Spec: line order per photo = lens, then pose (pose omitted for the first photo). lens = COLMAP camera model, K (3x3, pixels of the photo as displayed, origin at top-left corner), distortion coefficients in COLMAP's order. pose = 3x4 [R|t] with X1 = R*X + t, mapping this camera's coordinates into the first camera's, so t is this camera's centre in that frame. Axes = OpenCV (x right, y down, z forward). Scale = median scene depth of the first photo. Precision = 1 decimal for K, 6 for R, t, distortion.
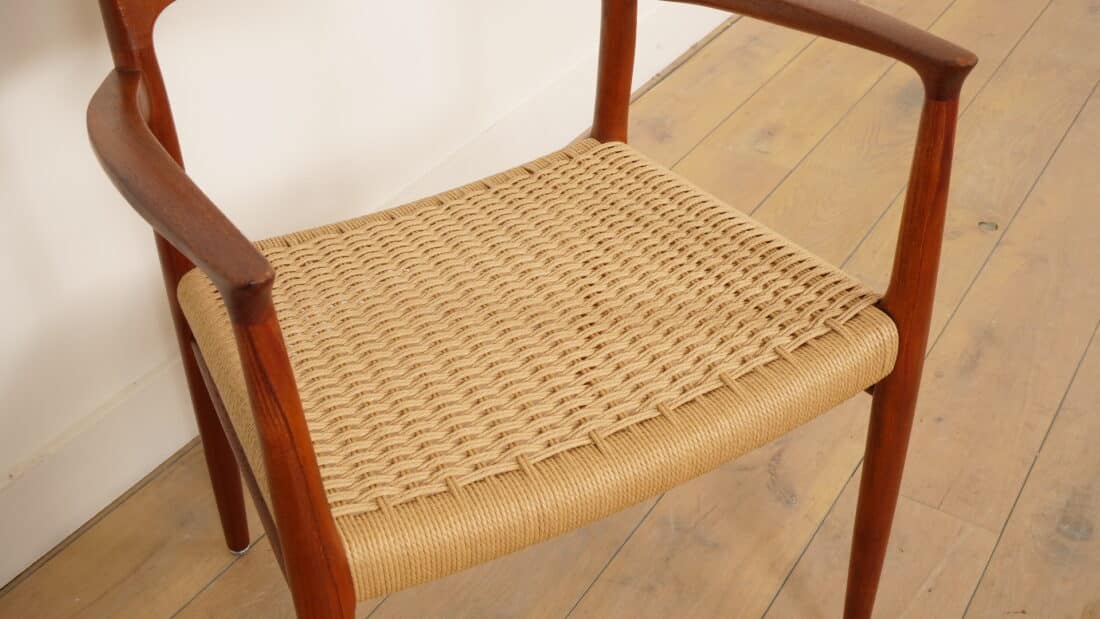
lens RADIAL K [[1217.2, 0, 510.5], [0, 1217.2, 308.8], [0, 0, 1]] dist [-0.002418, 0.006955]
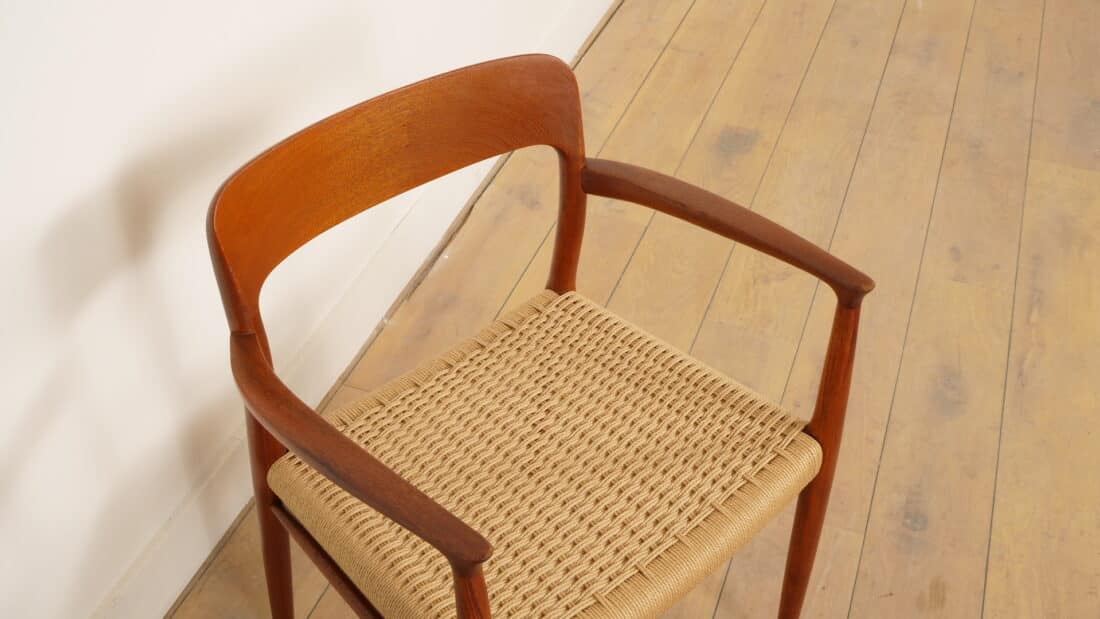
lens RADIAL K [[1217.2, 0, 510.5], [0, 1217.2, 308.8], [0, 0, 1]] dist [-0.002418, 0.006955]
pose [[0.974313, -0.121480, 0.189623, -0.276220], [0.109311, 0.991293, 0.073409, -0.279567], [-0.196889, -0.050796, 0.979109, -0.299444]]
